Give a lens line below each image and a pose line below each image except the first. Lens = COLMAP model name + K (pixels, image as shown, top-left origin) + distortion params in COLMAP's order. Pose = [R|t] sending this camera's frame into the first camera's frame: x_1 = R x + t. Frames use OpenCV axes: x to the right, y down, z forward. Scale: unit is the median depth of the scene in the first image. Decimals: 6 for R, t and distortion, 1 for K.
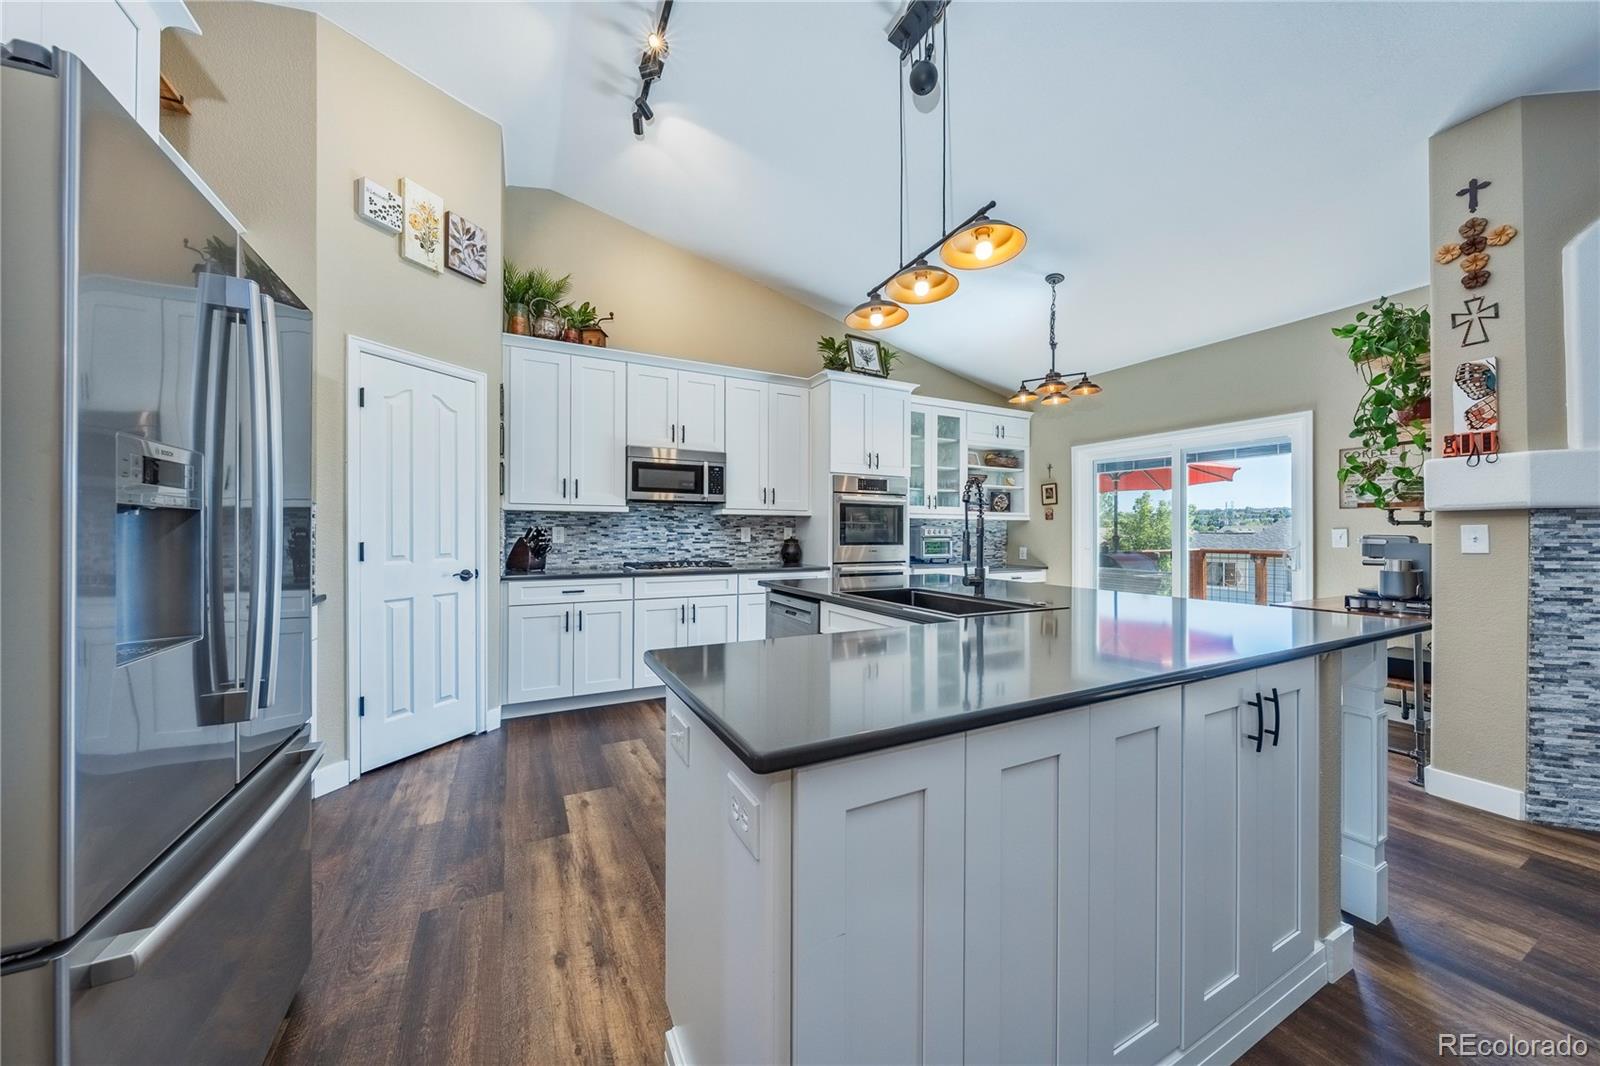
lens RADIAL K [[550.2, 0, 803.5], [0, 550.2, 533.6], [0, 0, 1]] dist [-0.001908, -0.000050]
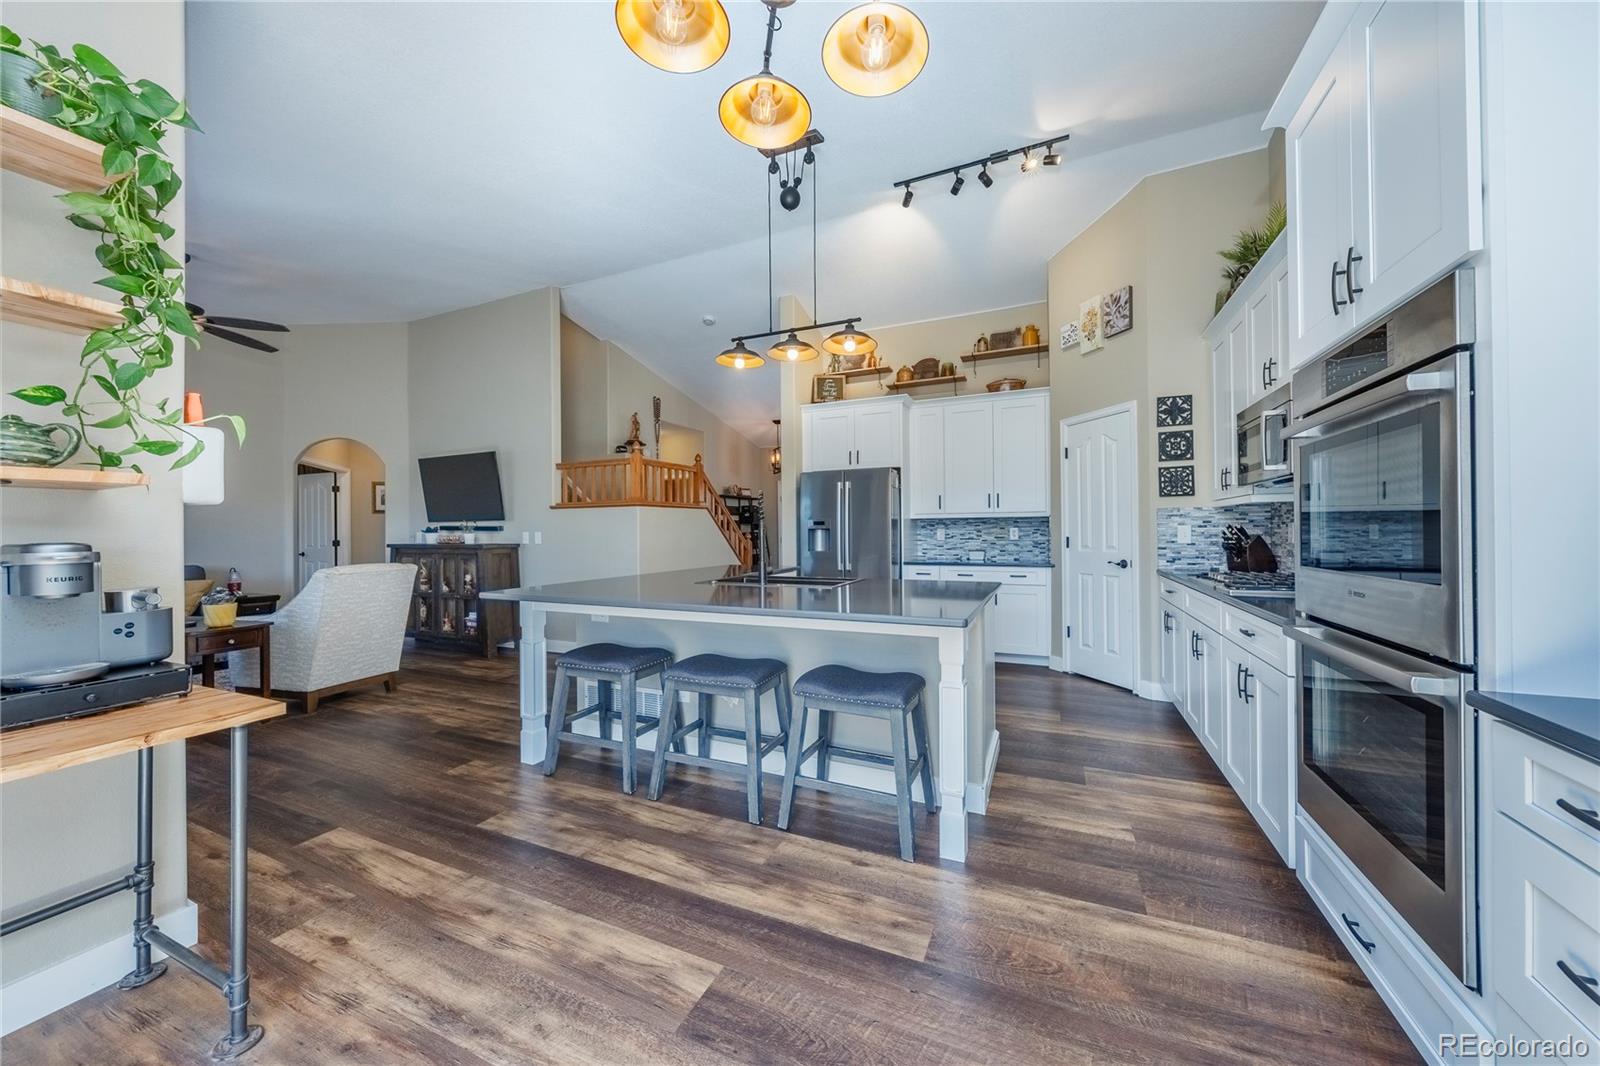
lens RADIAL K [[569.4, 0, 802.5], [0, 569.4, 528.4], [0, 0, 1]] dist [0.004051, 0.000164]
pose [[-0.792474, 0.000243, -0.609905, 0.659733], [0.005352, 0.999964, -0.006556, -0.002262], [0.609882, -0.008459, -0.792447, 1.323498]]
